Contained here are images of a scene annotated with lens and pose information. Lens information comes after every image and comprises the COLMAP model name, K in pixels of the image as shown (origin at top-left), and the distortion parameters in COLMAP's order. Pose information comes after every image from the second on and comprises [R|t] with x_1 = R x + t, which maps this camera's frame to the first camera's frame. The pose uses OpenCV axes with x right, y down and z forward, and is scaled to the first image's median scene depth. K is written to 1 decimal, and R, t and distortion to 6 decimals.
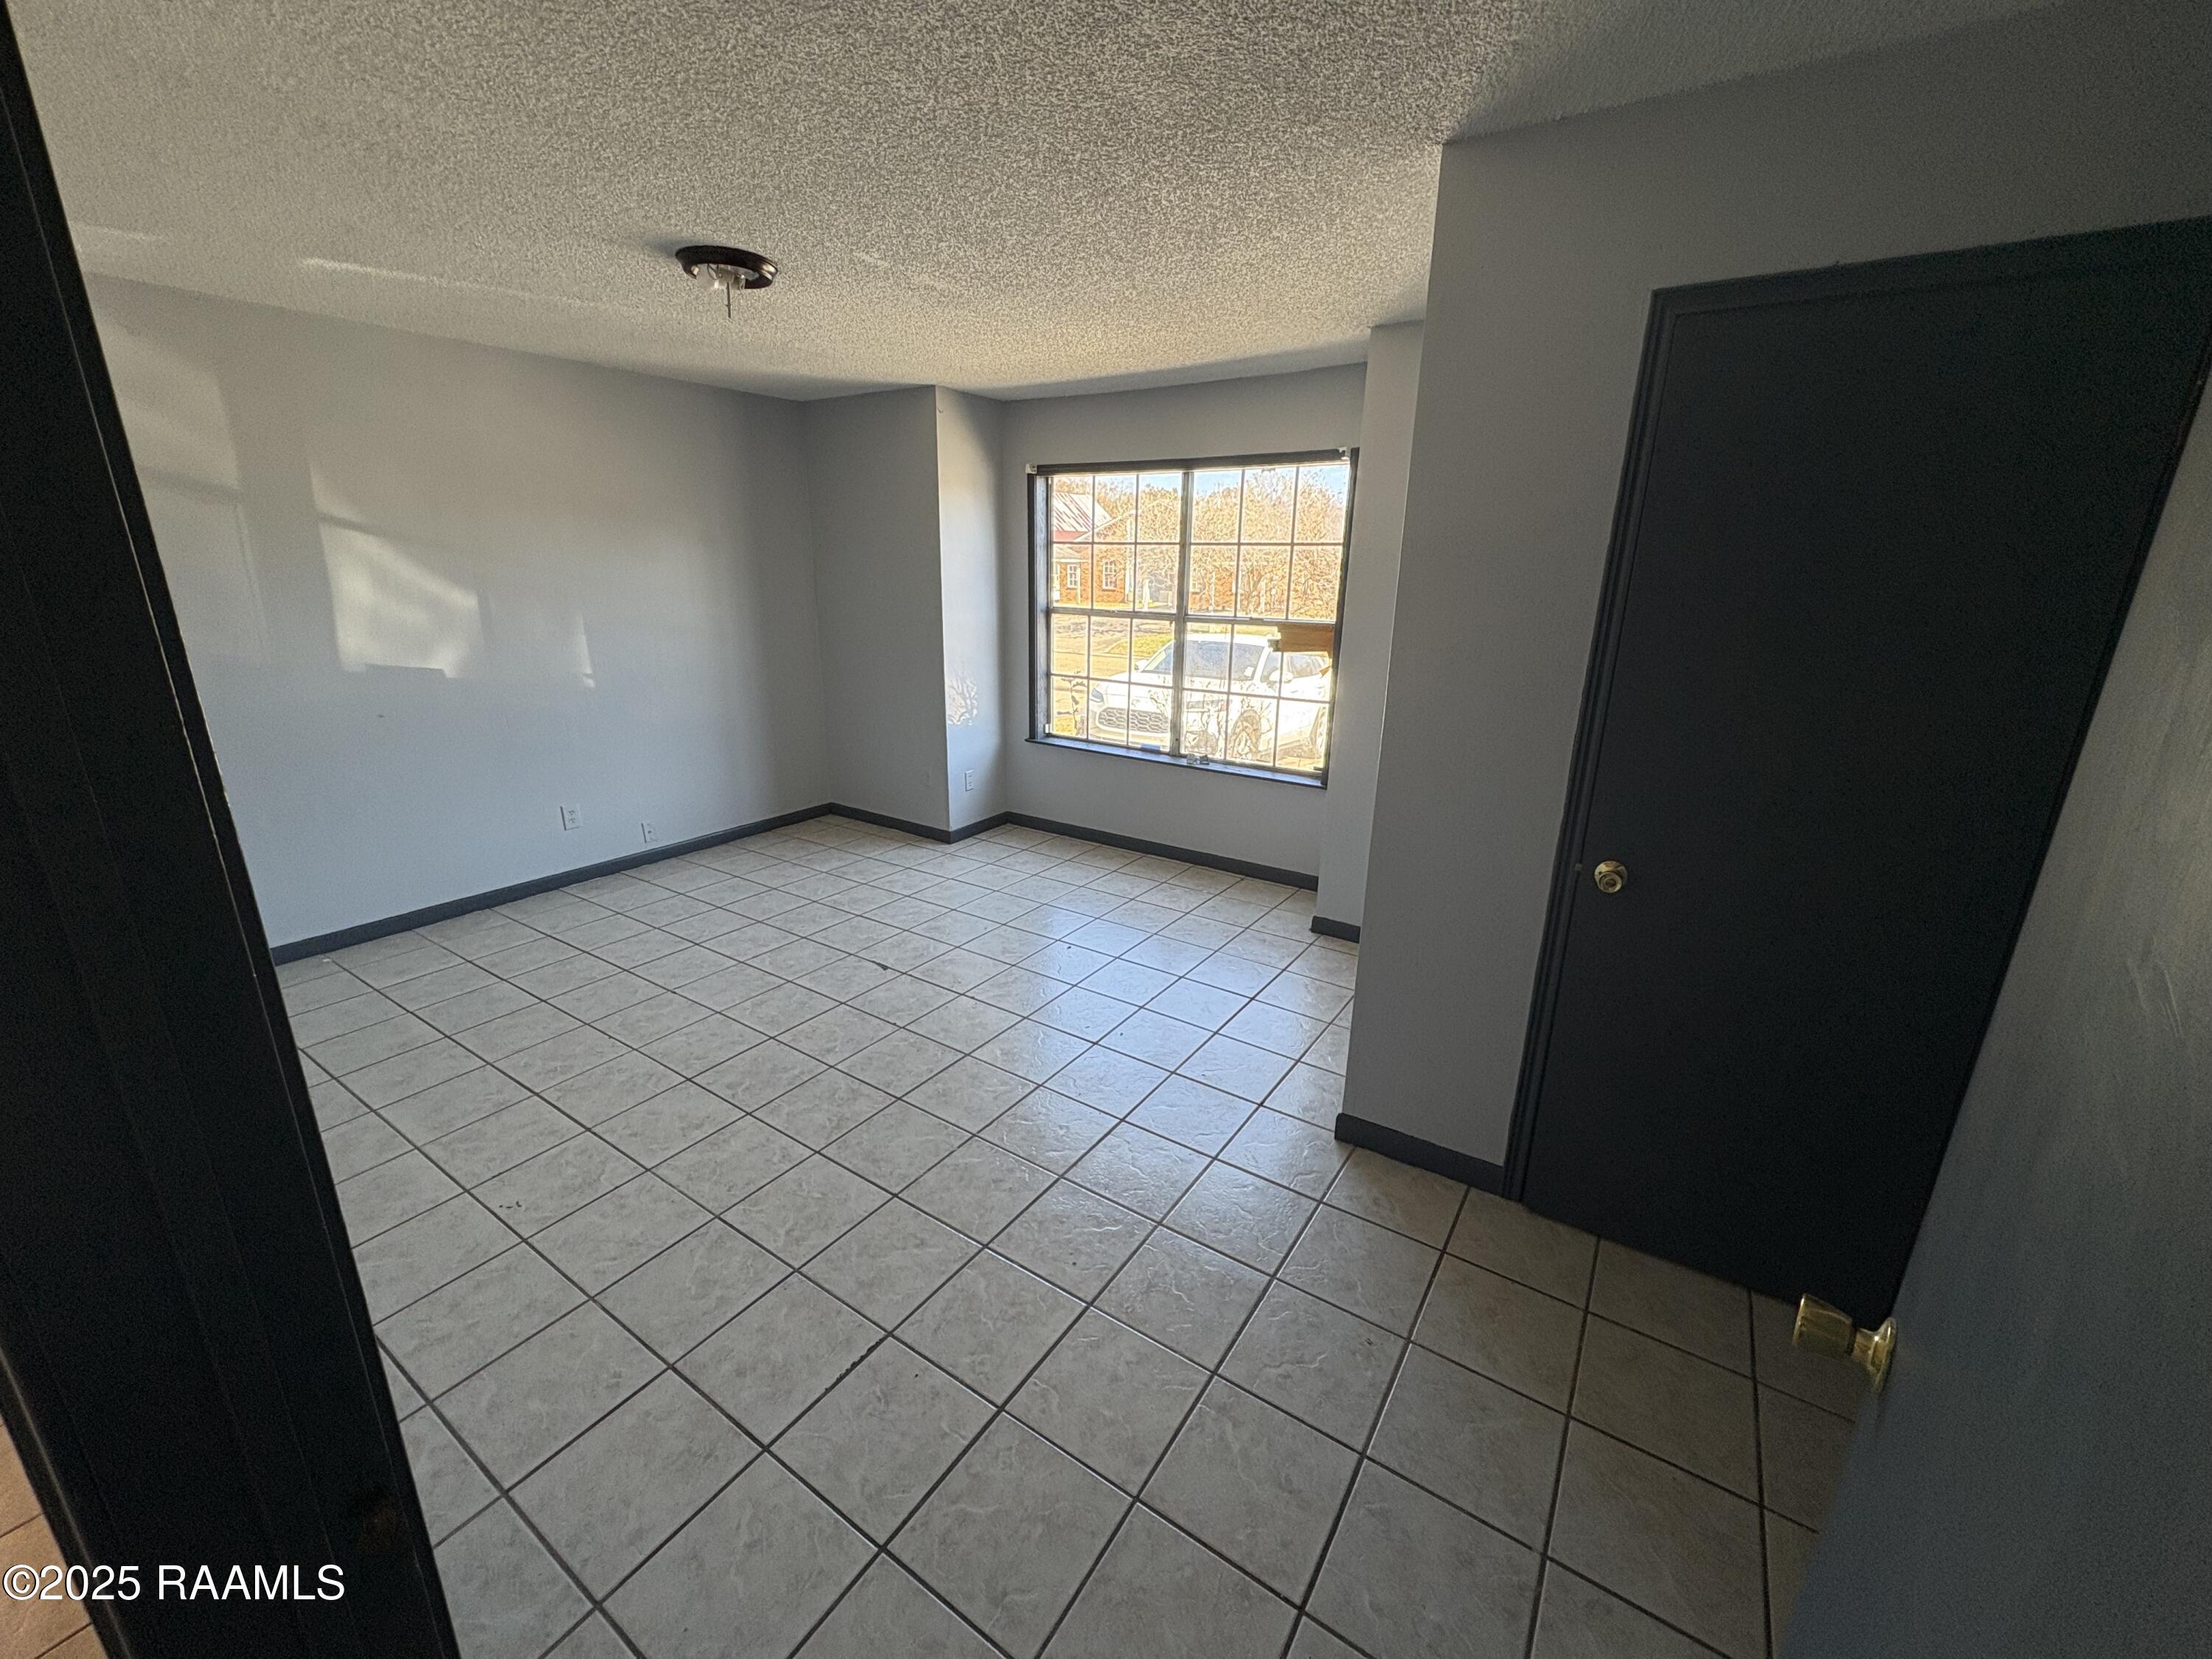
lens RADIAL K [[882.2, 0, 1106.0], [0, 882.2, 829.5], [0, 0, 1]] dist [-0.001435, -0.000157]
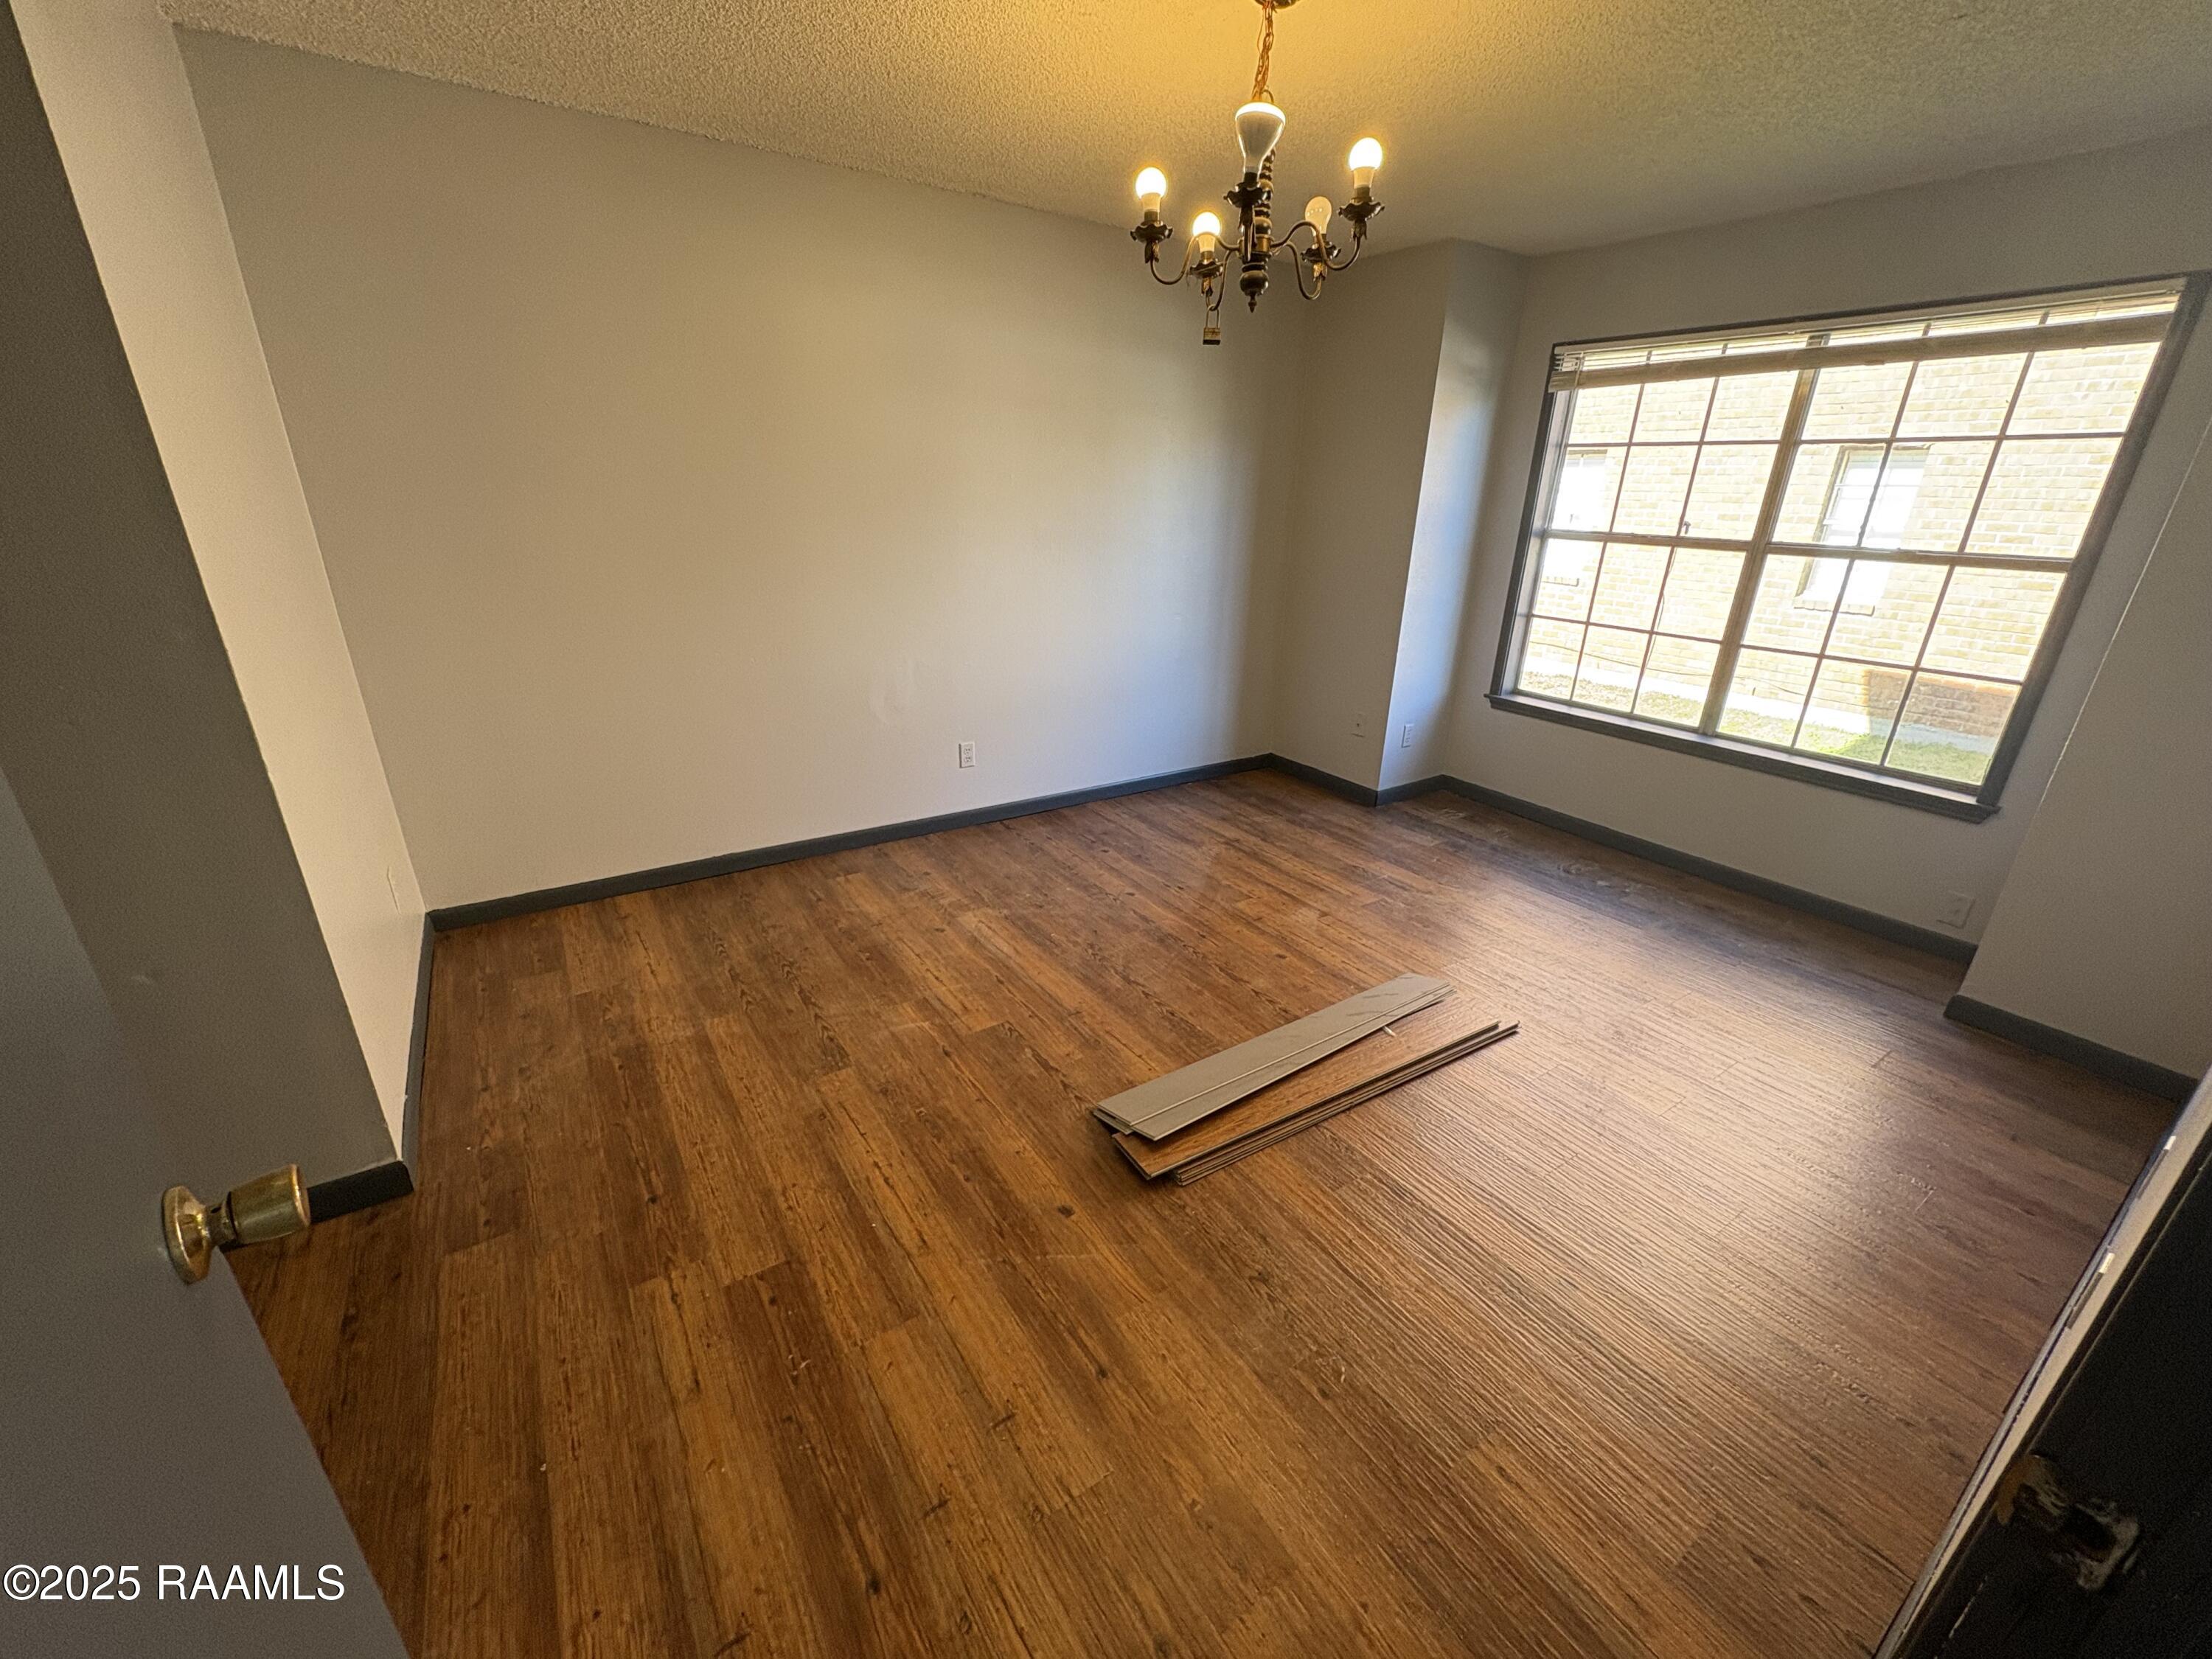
lens RADIAL K [[876.3, 0, 1078.3], [0, 876.3, 810.3], [0, 0, 1]] dist [0.000484, -0.000028]
pose [[0.918234, 0.136439, -0.371794, -0.124600], [-0.109502, 0.989651, 0.092733, -0.028236], [0.380599, -0.044439, 0.923672, 0.093318]]
